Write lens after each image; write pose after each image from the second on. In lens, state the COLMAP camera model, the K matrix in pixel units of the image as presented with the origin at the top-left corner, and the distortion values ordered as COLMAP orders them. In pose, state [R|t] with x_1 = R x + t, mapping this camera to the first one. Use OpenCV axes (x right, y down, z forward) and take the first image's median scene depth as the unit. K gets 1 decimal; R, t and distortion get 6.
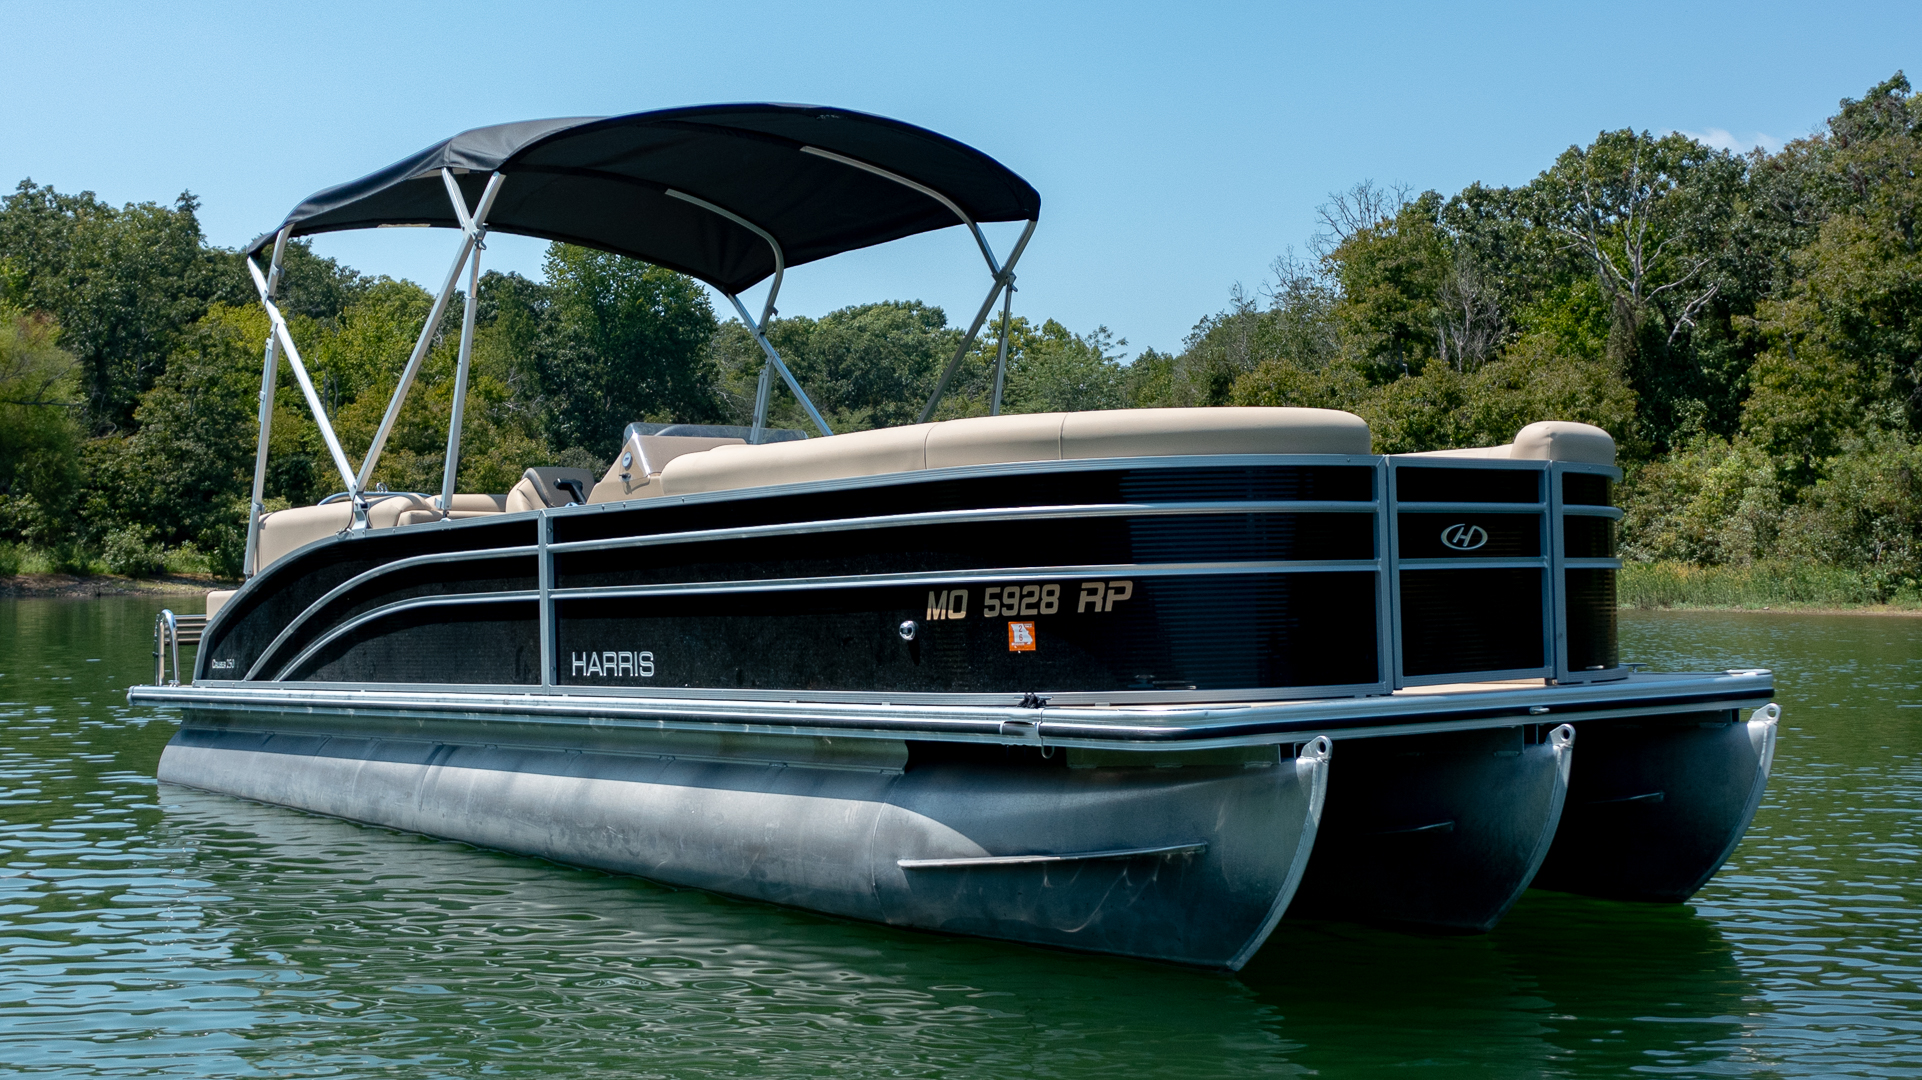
lens RADIAL K [[2330.6, 0, 901.1], [0, 2330.6, 537.6], [0, 0, 1]] dist [0.011972, -0.272429]
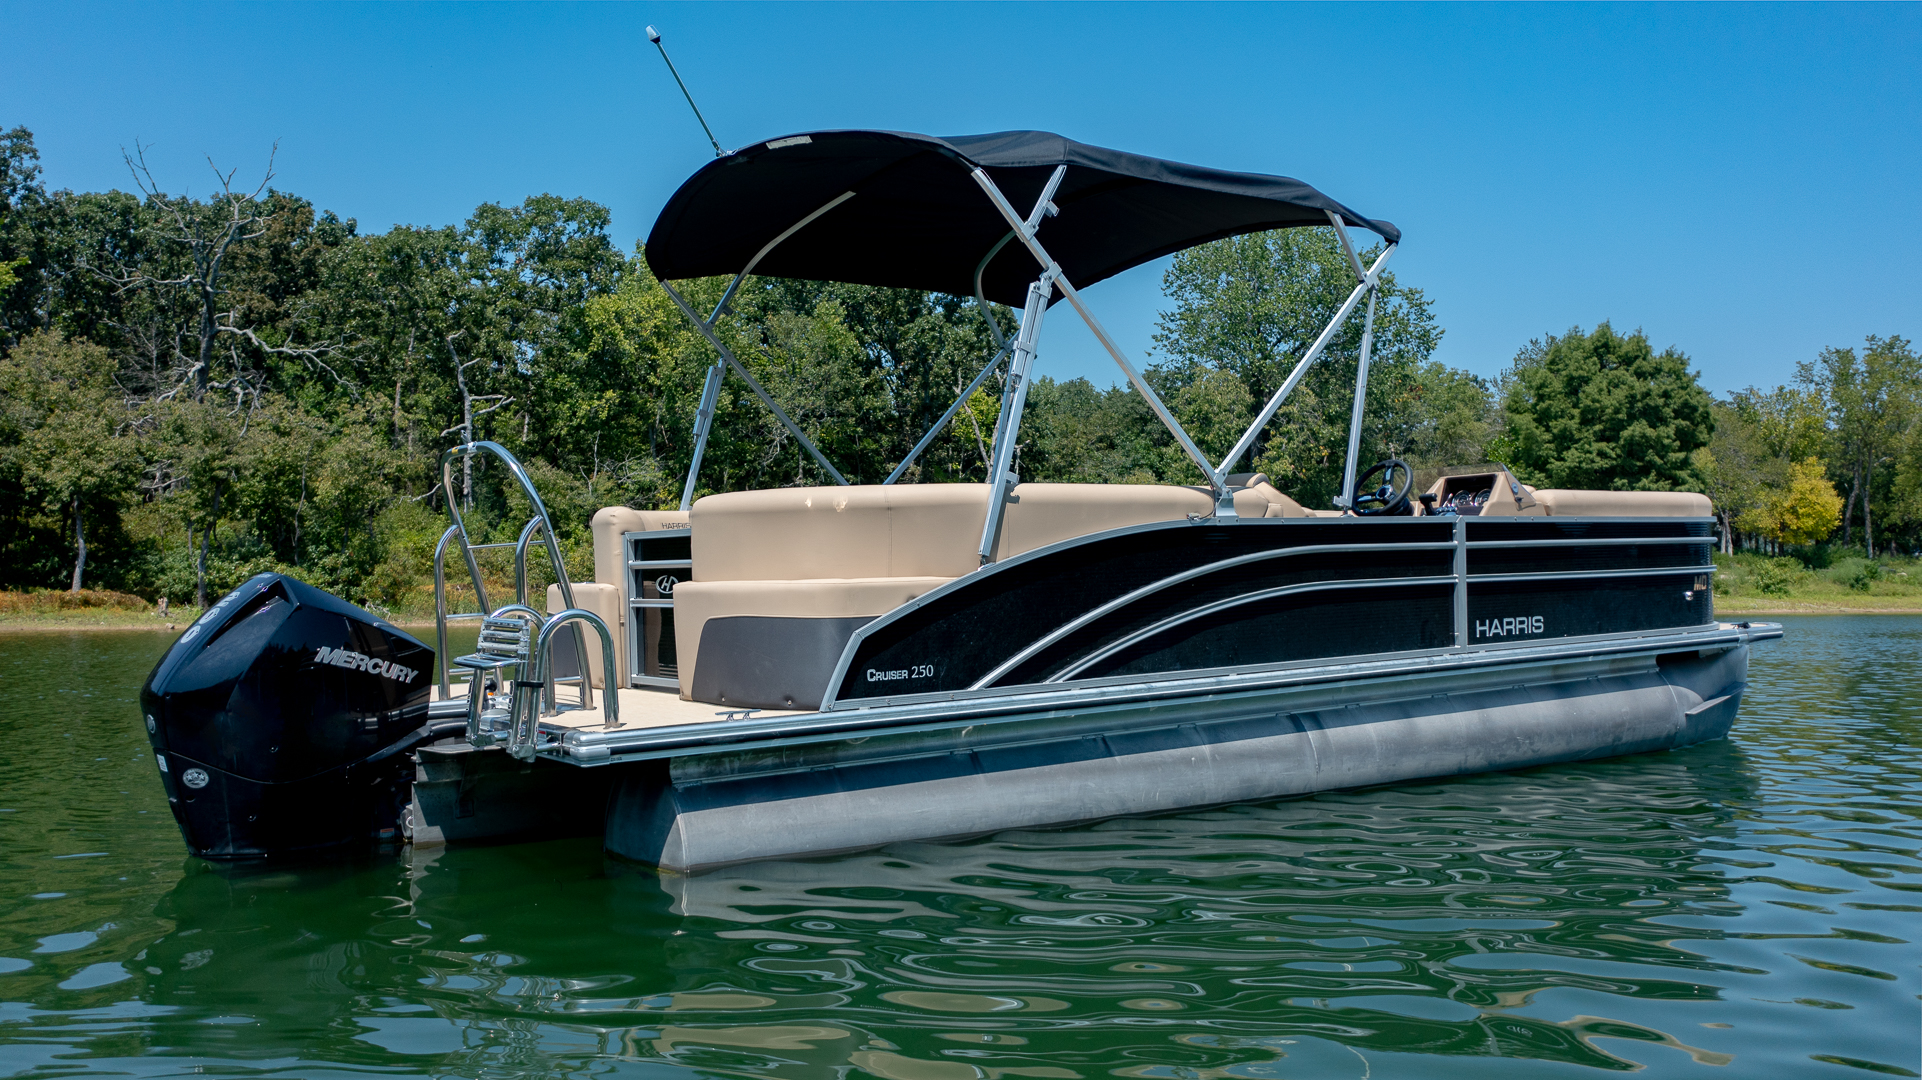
lens RADIAL K [[1539.9, 0, 965.0], [0, 1539.9, 538.5], [0, 0, 1]] dist [0.001206, -0.000194]
pose [[-0.000105, 0.034807, 0.999394, -1.182257], [-0.013895, 0.999298, -0.034805, 0.040725], [-0.999903, -0.013891, 0.000379, 1.454847]]
